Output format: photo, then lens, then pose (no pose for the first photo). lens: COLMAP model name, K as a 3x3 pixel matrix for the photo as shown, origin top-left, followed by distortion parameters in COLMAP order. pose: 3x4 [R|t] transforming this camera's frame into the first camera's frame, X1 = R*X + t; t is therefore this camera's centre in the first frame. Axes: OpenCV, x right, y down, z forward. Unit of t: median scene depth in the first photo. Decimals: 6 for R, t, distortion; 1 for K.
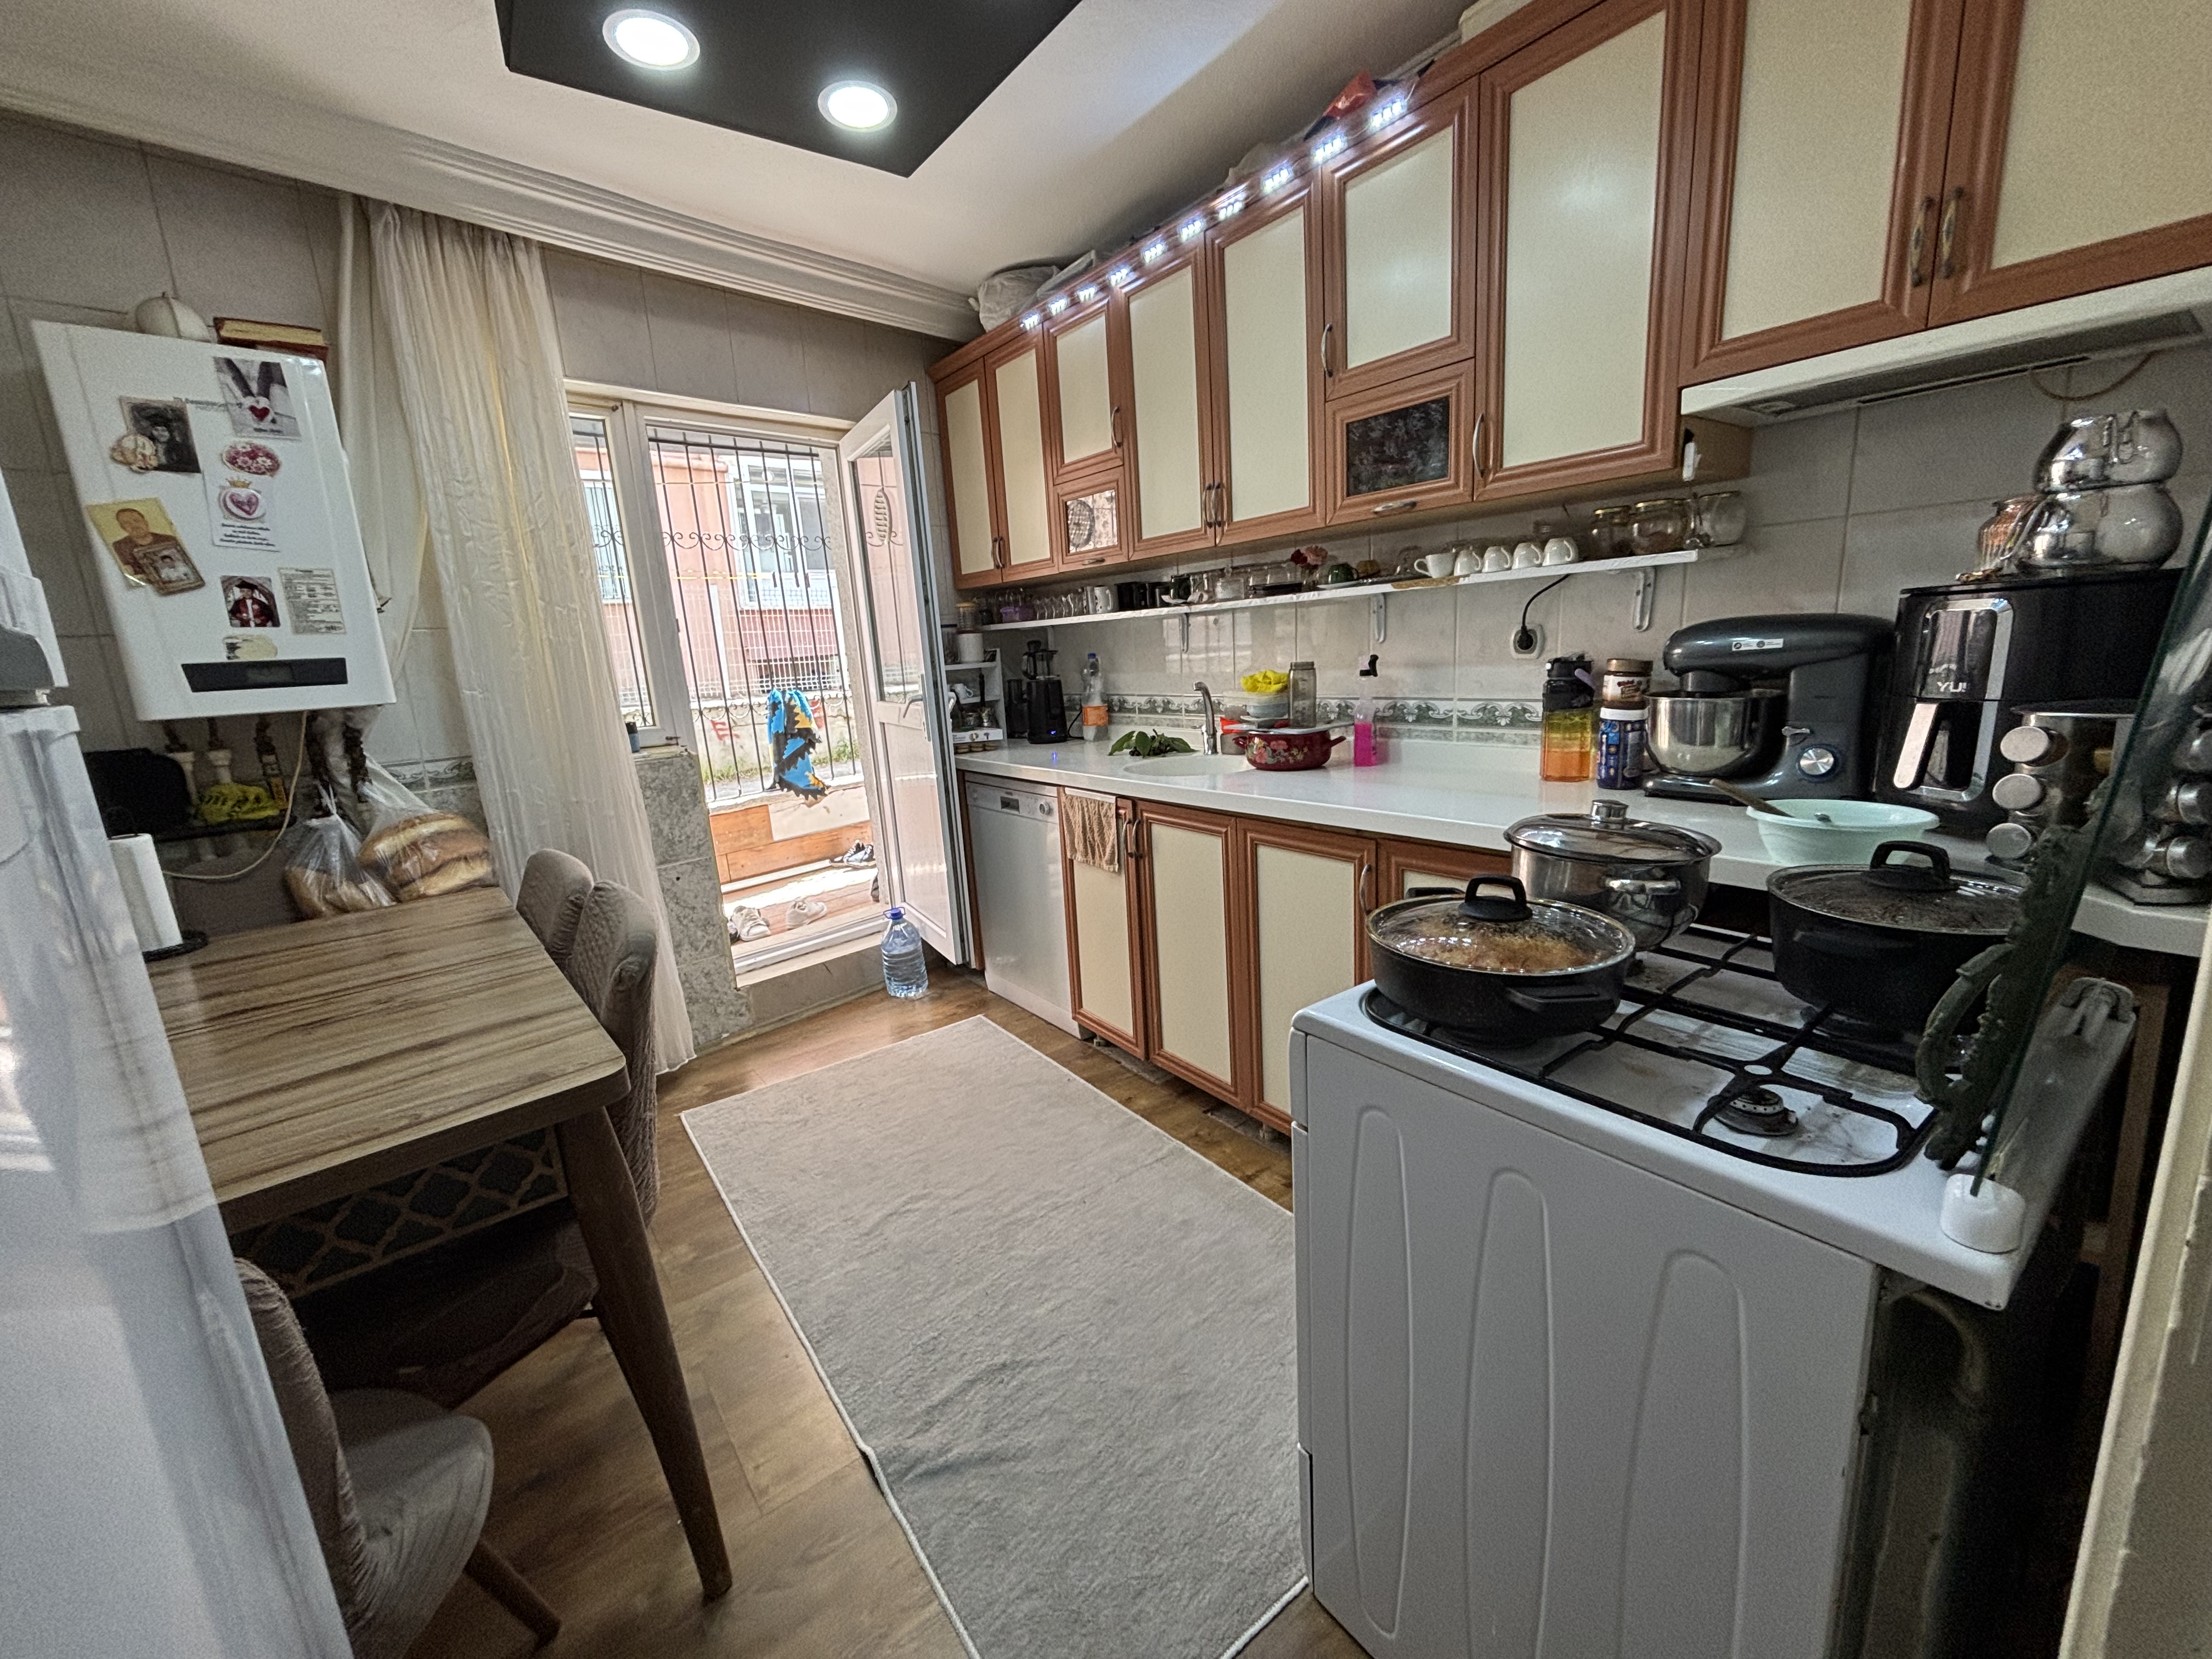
lens RADIAL K [[900.1, 0, 1103.5], [0, 900.1, 826.2], [0, 0, 1]] dist [0.002613, 0.000299]
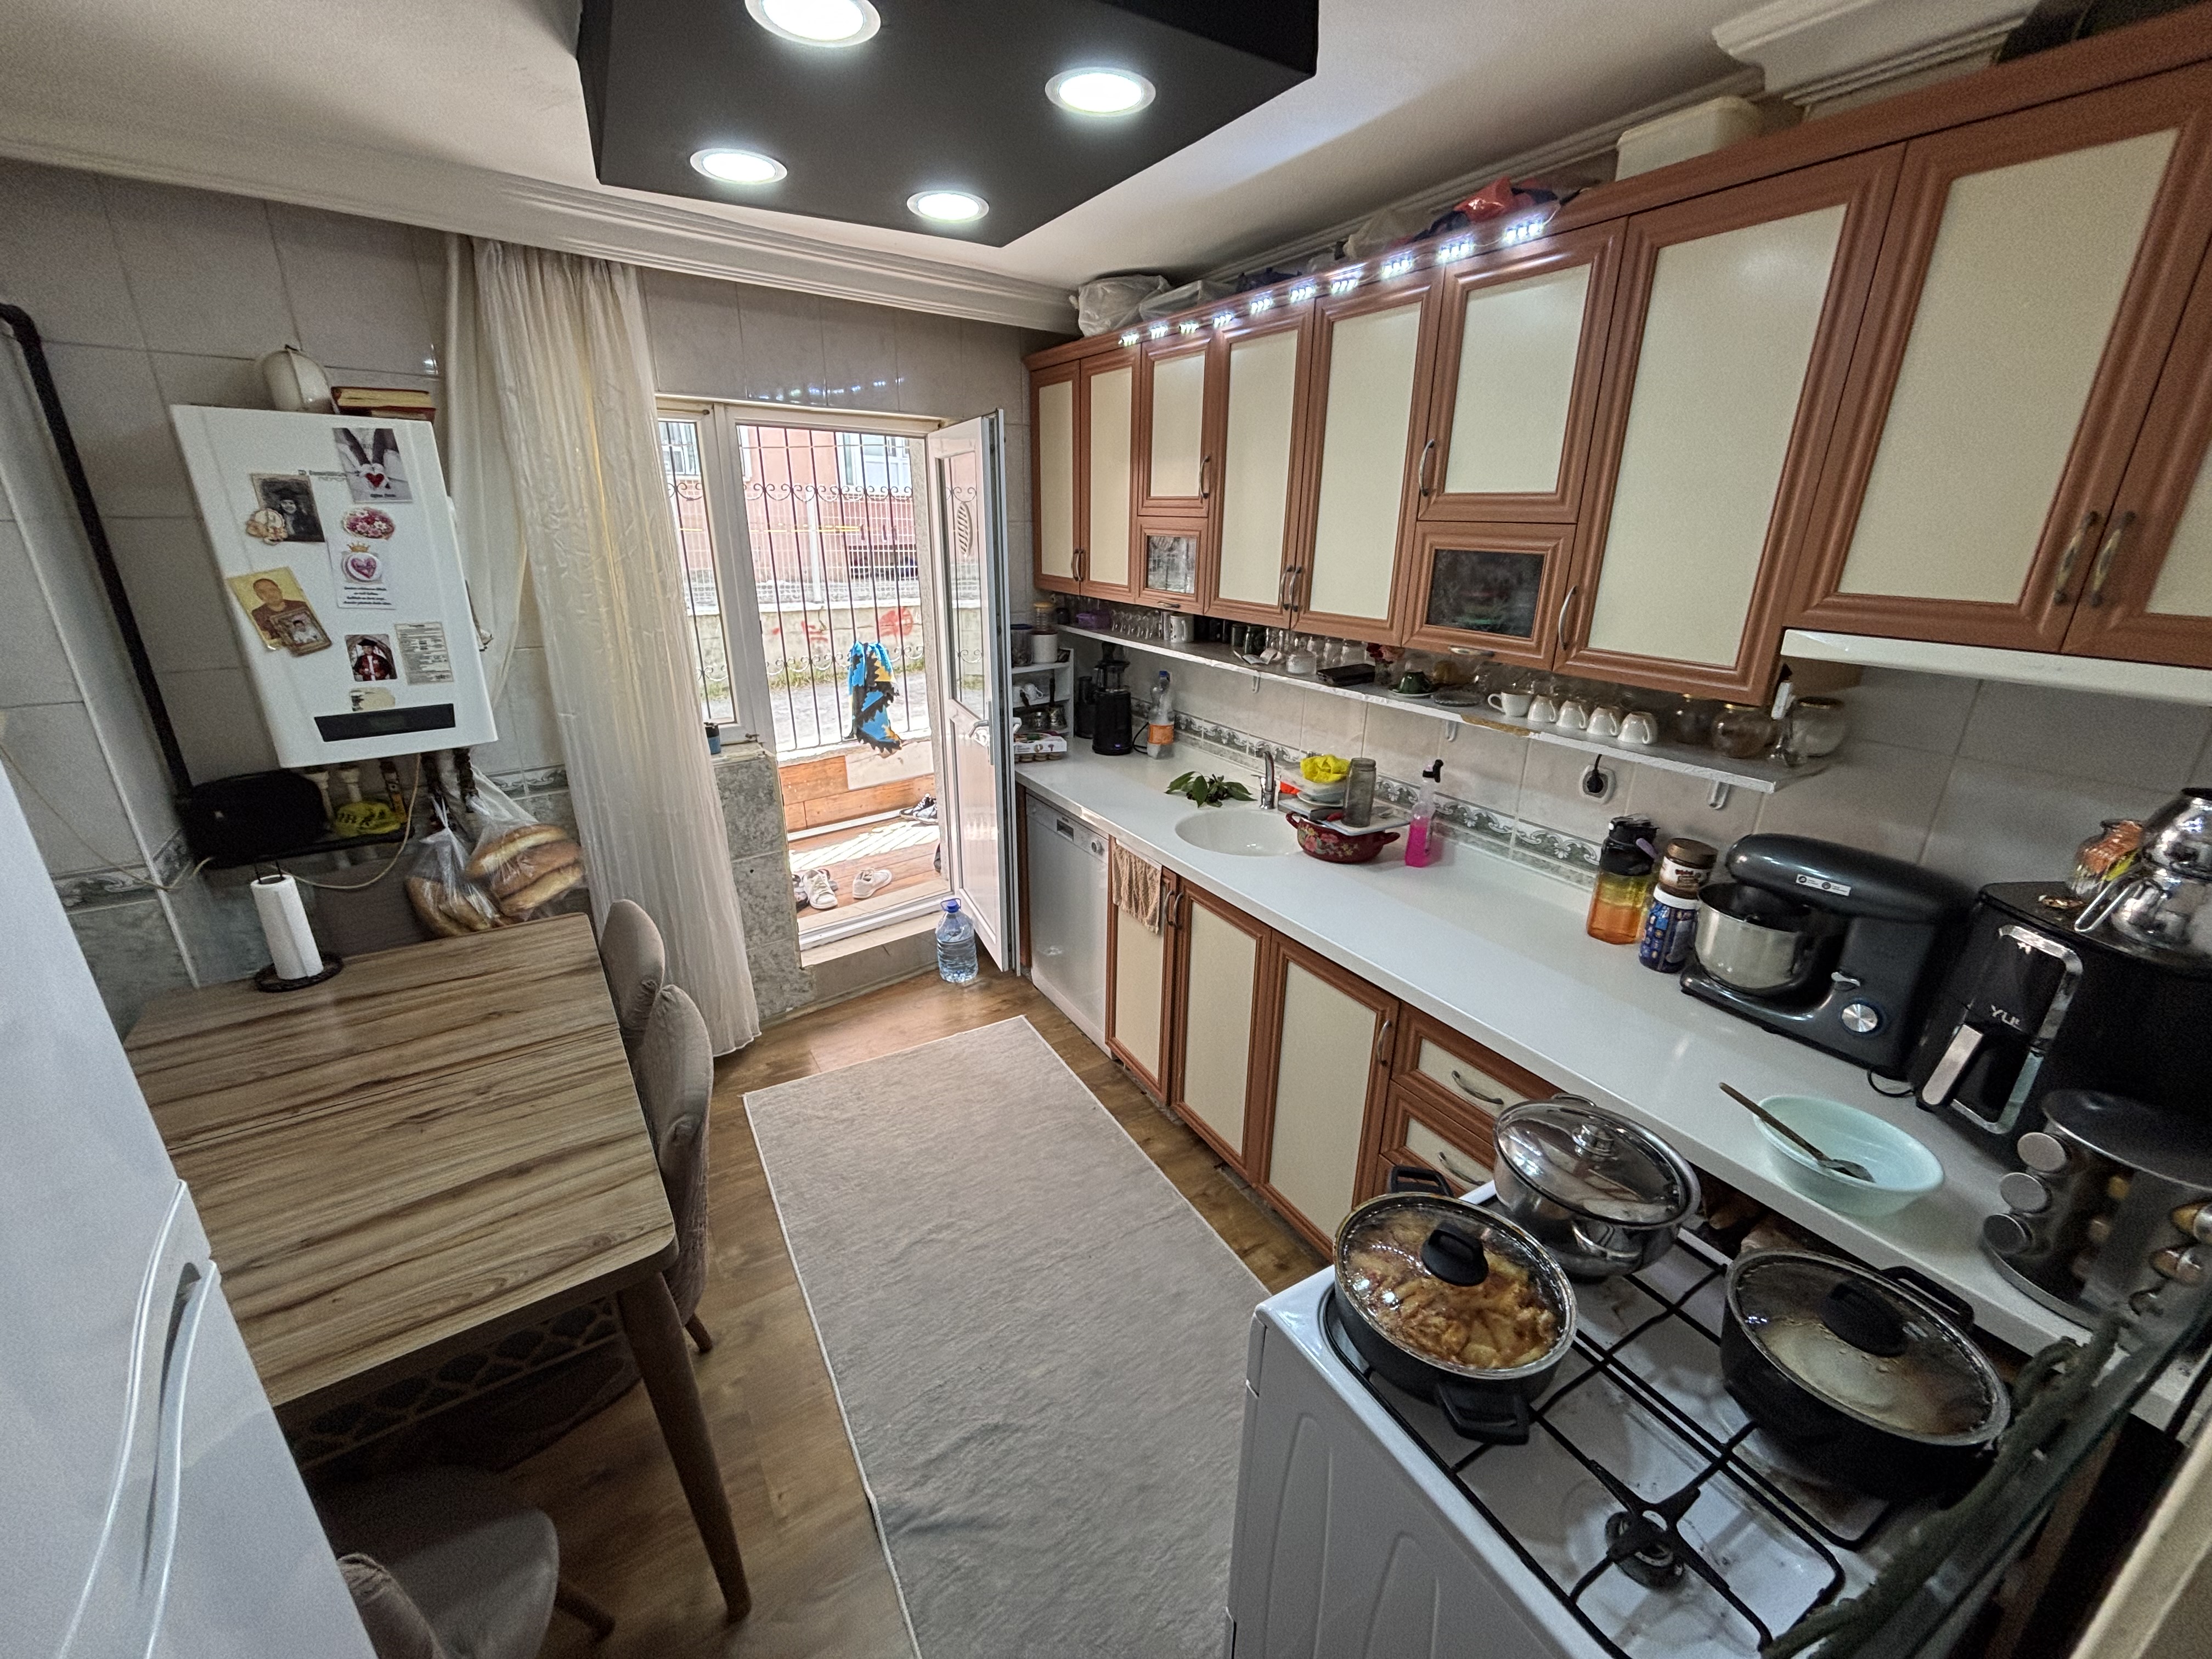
lens RADIAL K [[900.1, 0, 1100.7], [0, 900.1, 830.0], [0, 0, 1]] dist [0.002613, 0.000299]
pose [[0.991249, 0.104023, -0.081271, 0.030305], [-0.091876, 0.985725, 0.141086, -0.276911], [0.094787, -0.132384, 0.986656, -0.009819]]
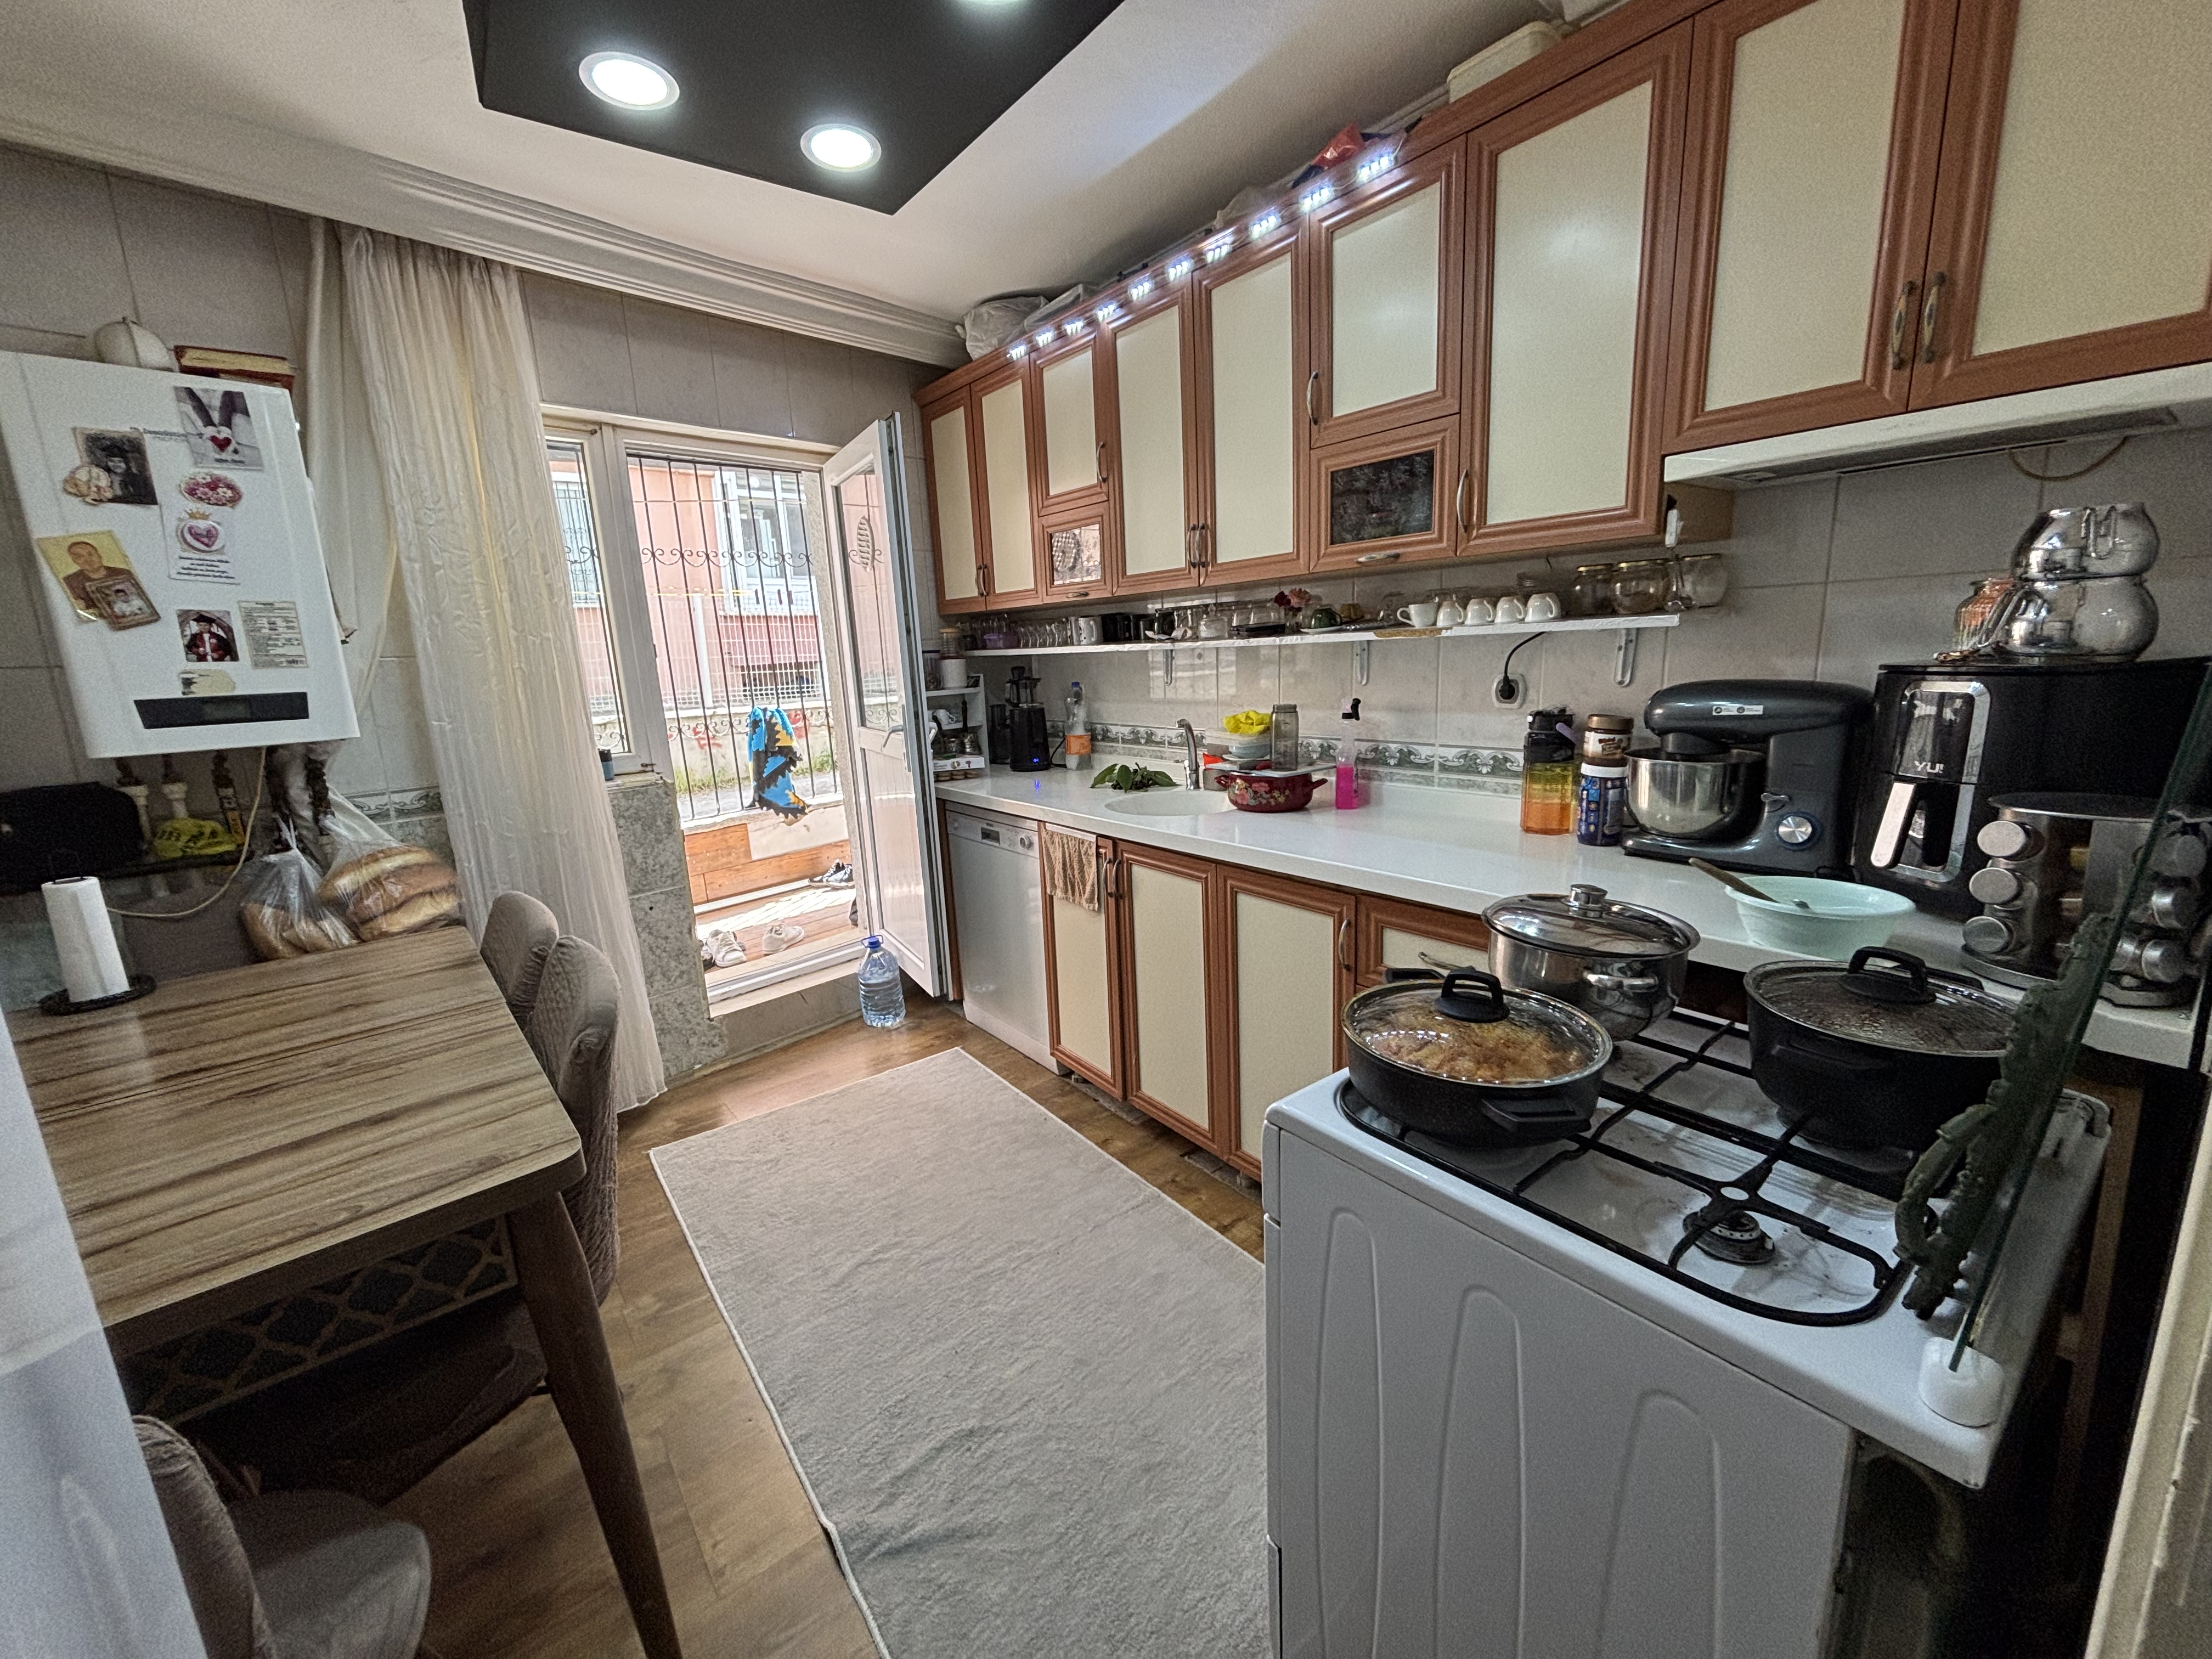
lens RADIAL K [[900.1, 0, 1103.4], [0, 900.1, 826.3], [0, 0, 1]] dist [0.002613, 0.000299]
pose [[0.999794, 0.012859, 0.015698, 0.007920], [-0.012778, 0.999905, -0.005261, -0.050241], [-0.015764, 0.005059, 0.999863, 0.011698]]
